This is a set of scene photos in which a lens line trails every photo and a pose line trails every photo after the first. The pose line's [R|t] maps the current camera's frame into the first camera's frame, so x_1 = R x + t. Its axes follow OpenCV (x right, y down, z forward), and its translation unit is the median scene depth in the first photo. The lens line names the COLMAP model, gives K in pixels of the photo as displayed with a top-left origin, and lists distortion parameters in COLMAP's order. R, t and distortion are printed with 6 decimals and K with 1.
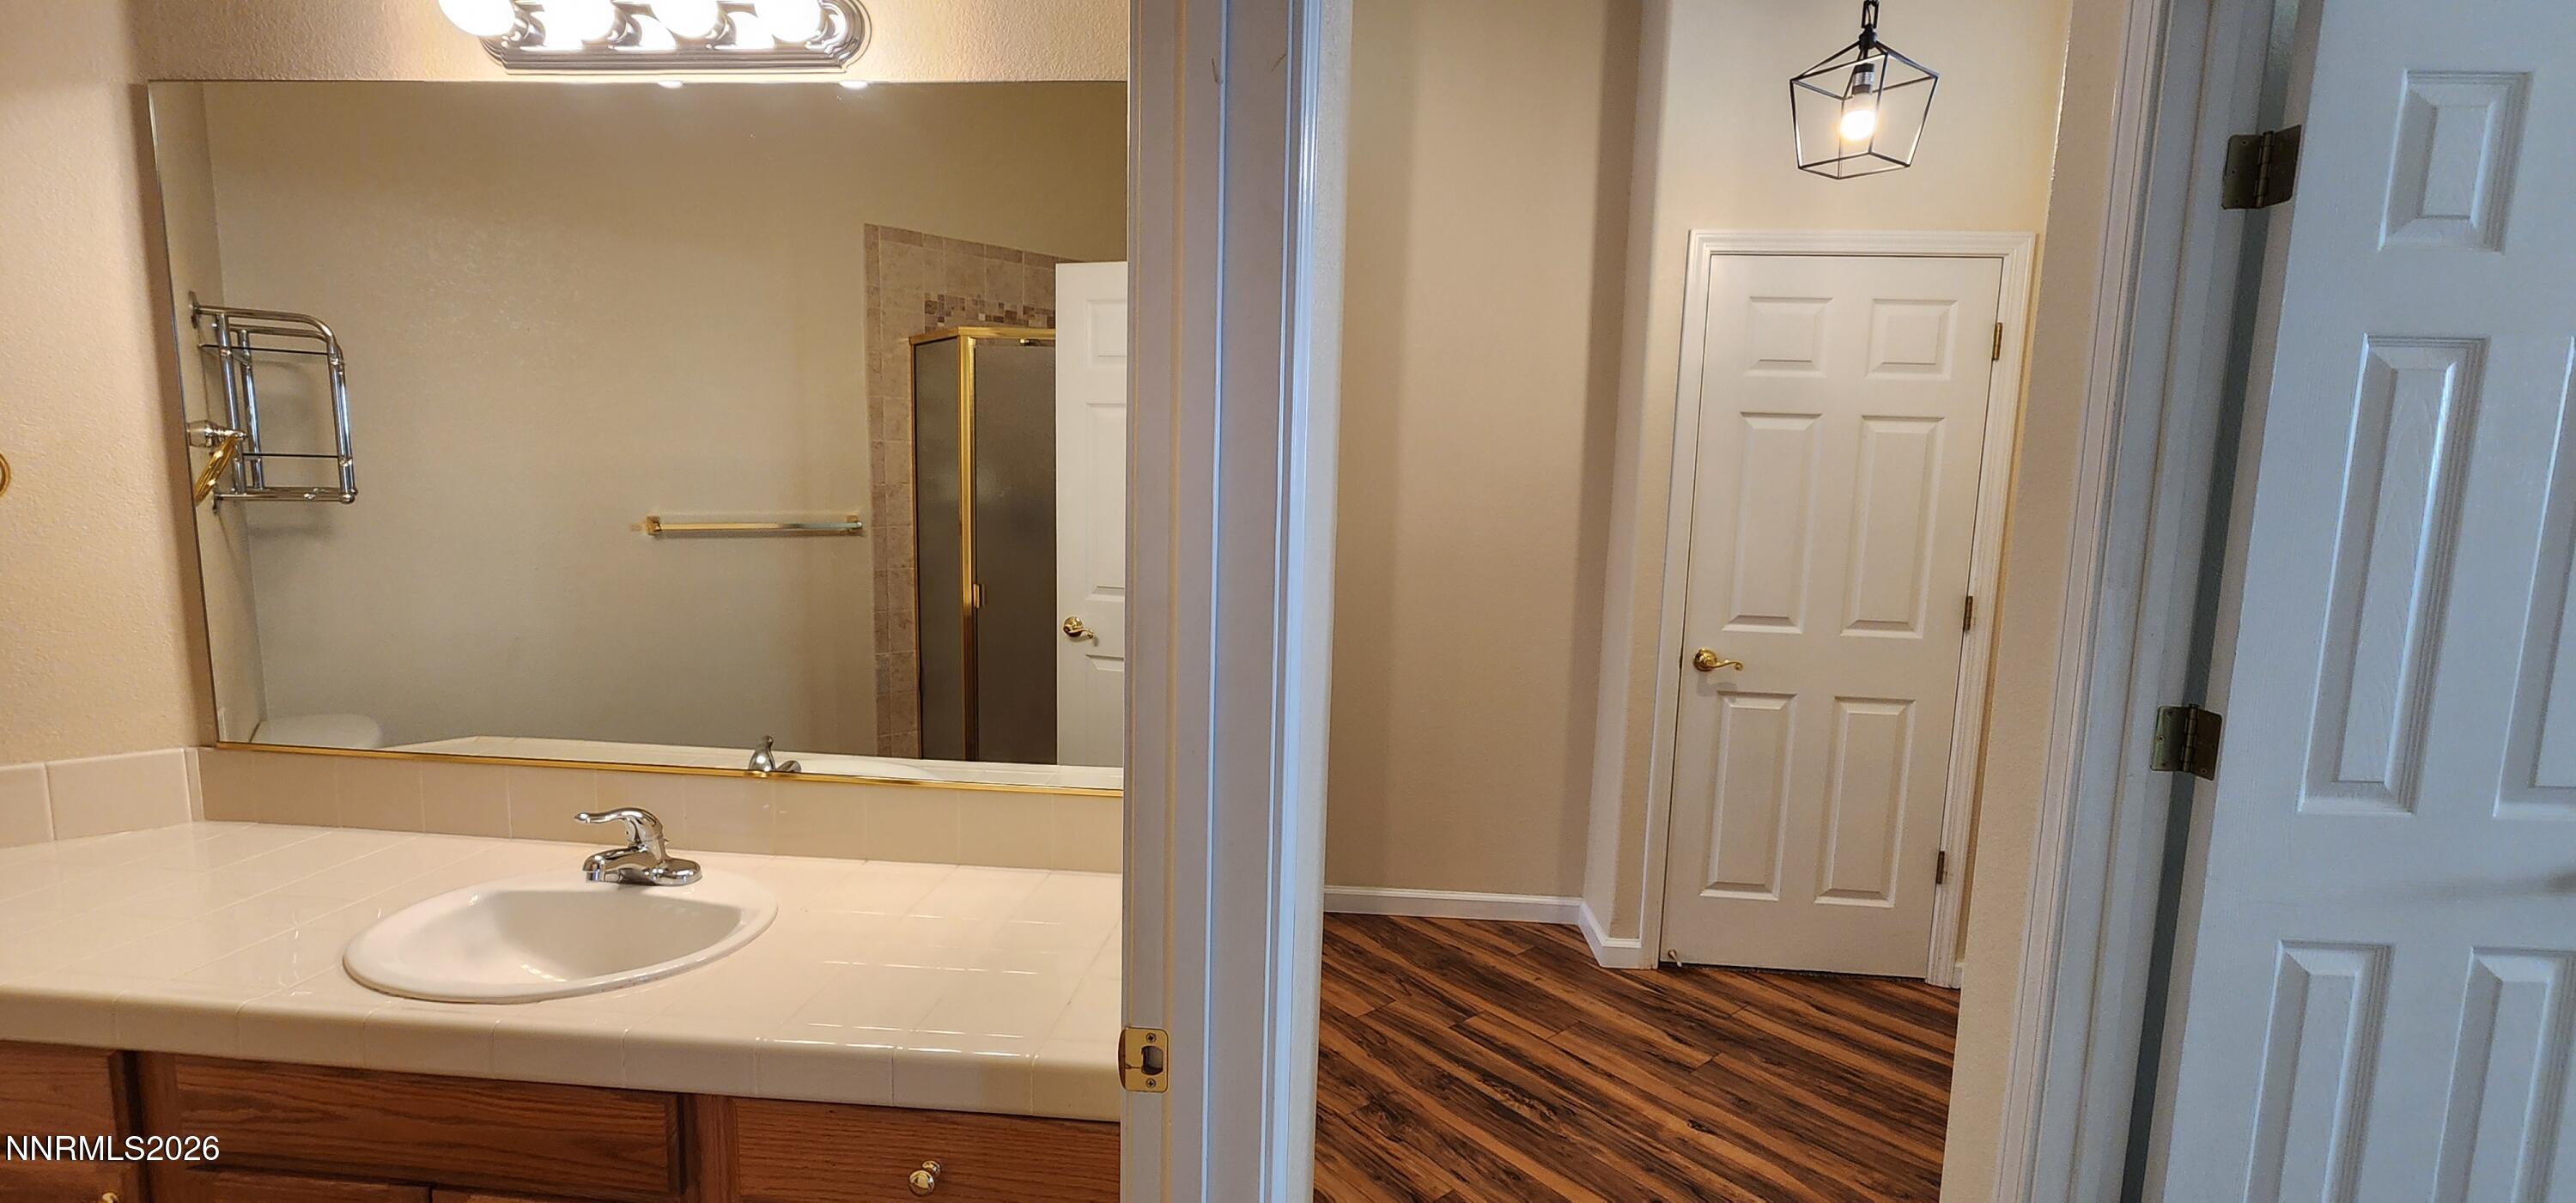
lens RADIAL K [[1073.8, 0, 1295.8], [0, 1073.8, 609.4], [0, 0, 1]] dist [0.000795, 0.000364]
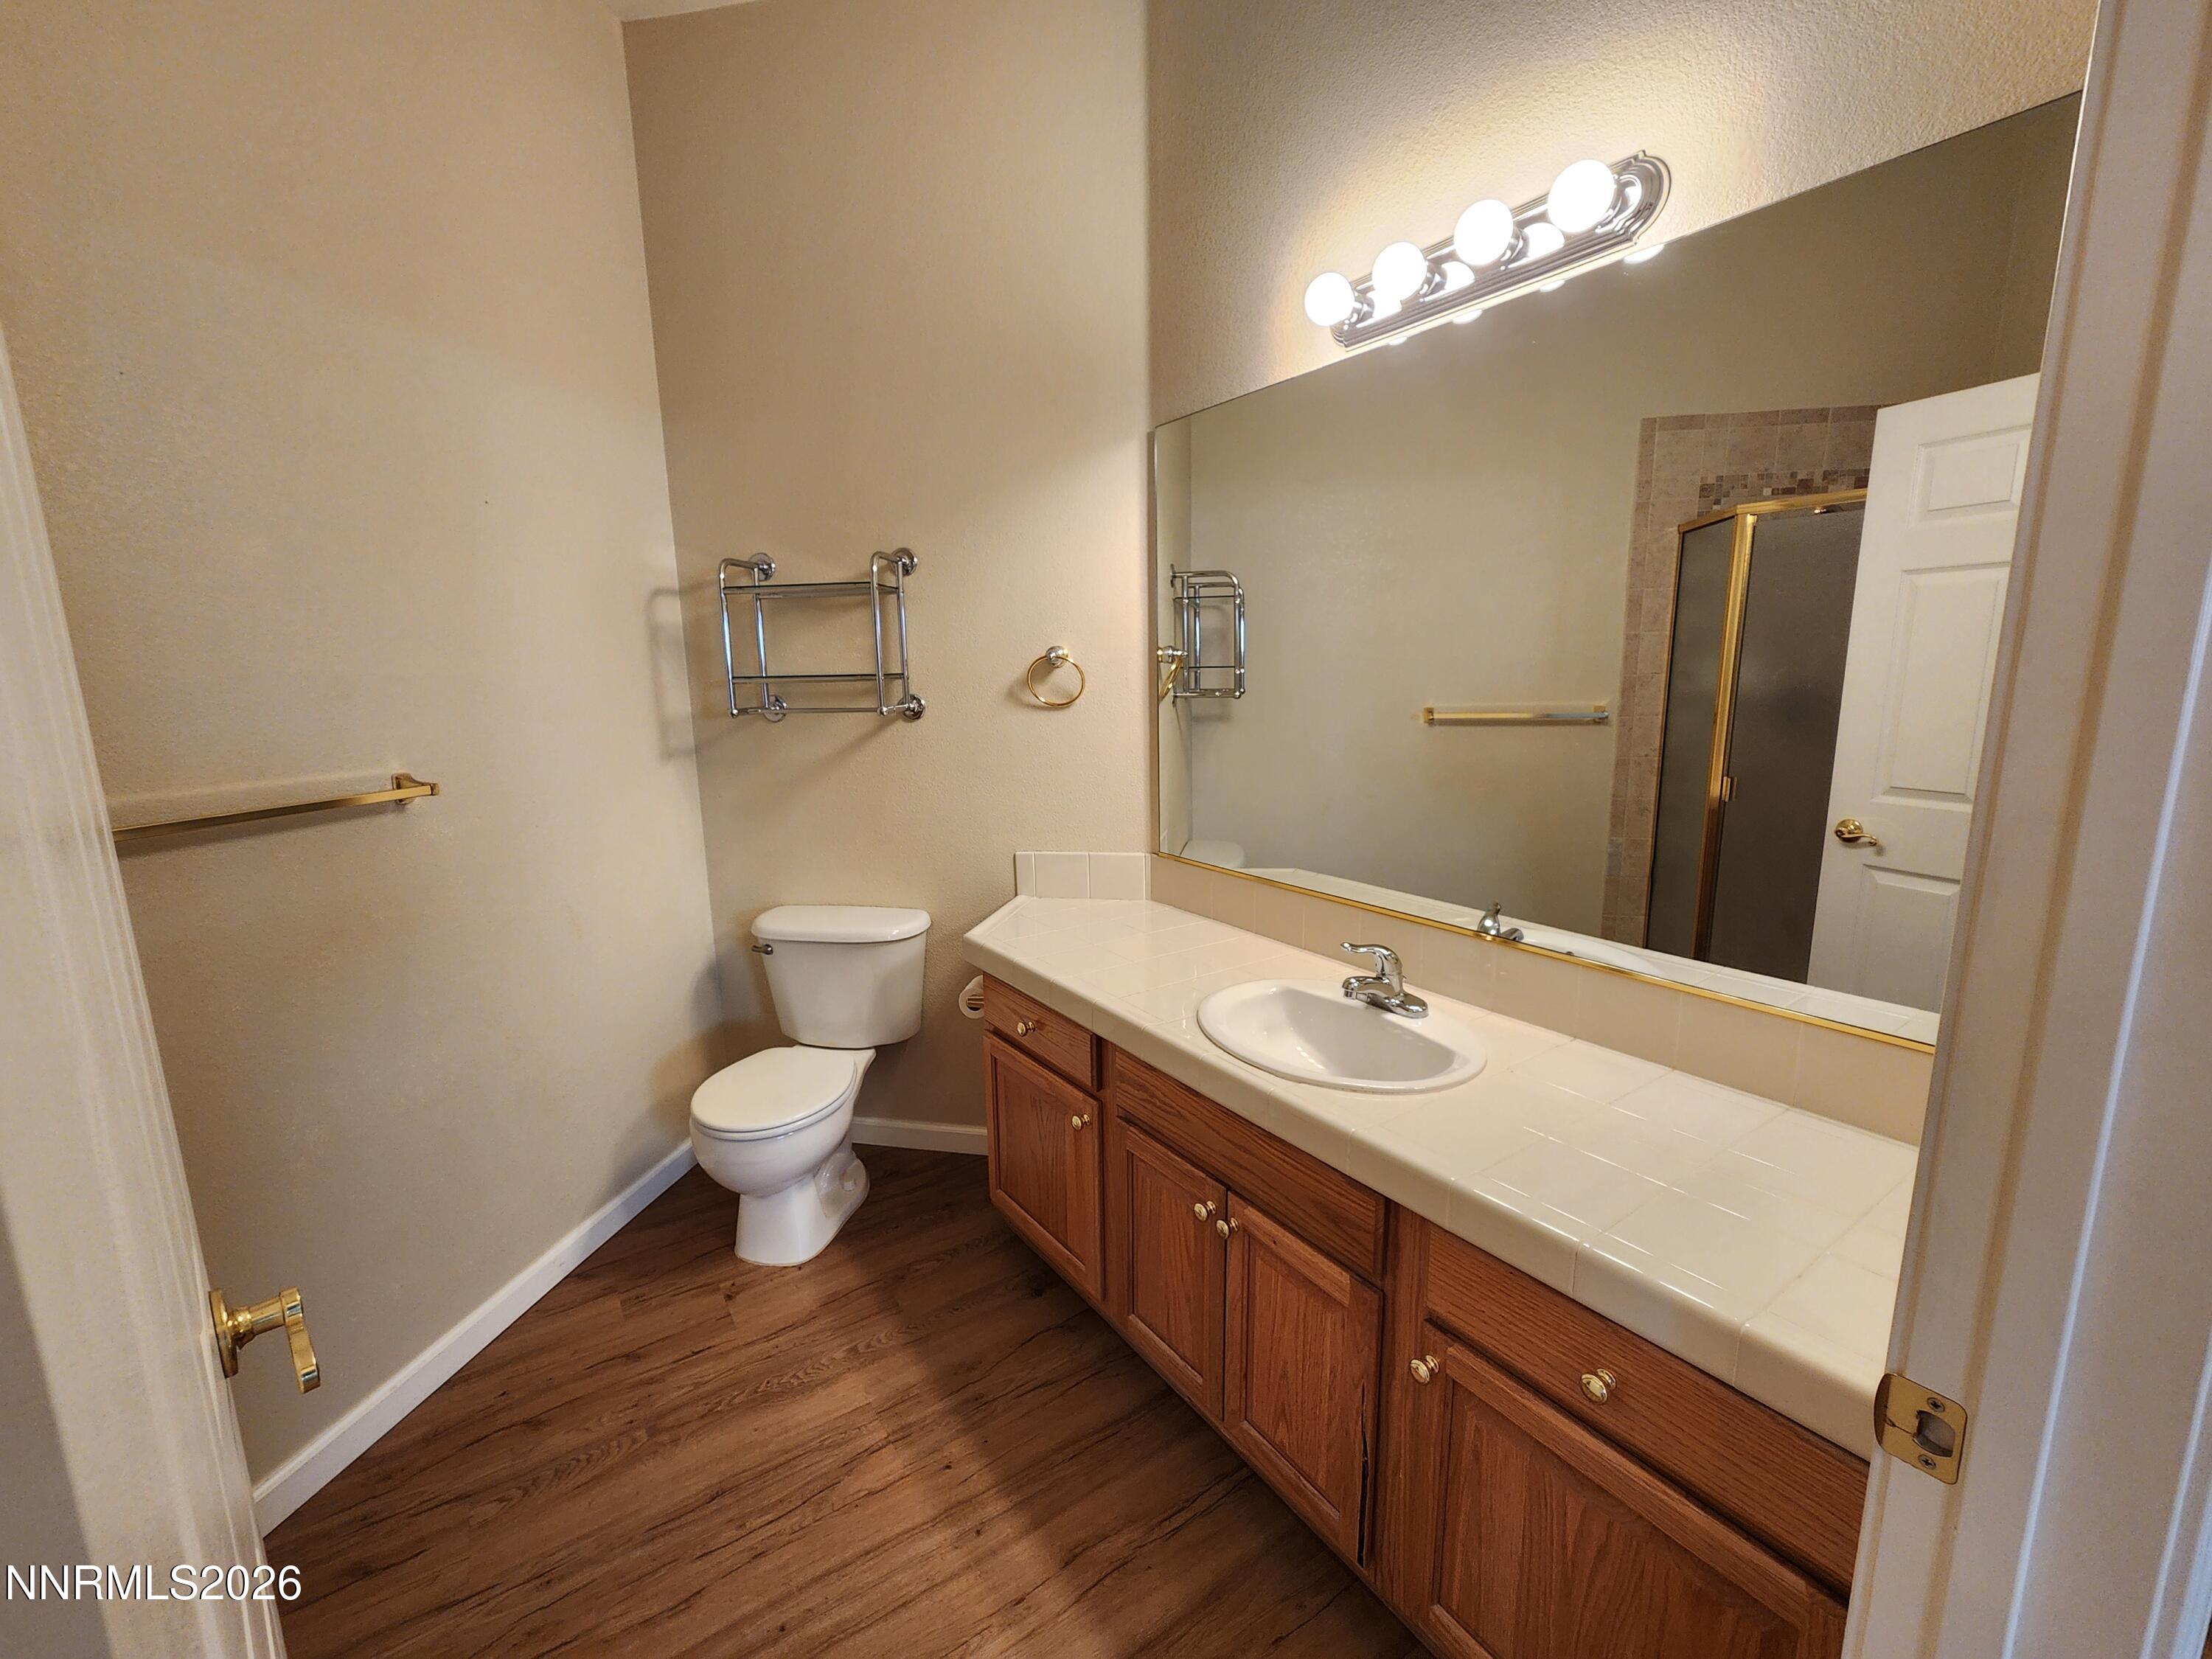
lens RADIAL K [[900.4, 0, 1116.4], [0, 900.4, 833.5], [0, 0, 1]] dist [0.000810, 0.000322]
pose [[0.634259, 0.100651, -0.766541, -0.033531], [-0.063356, 0.994921, 0.078216, -0.002092], [0.770521, -0.001045, 0.637414, 0.102614]]
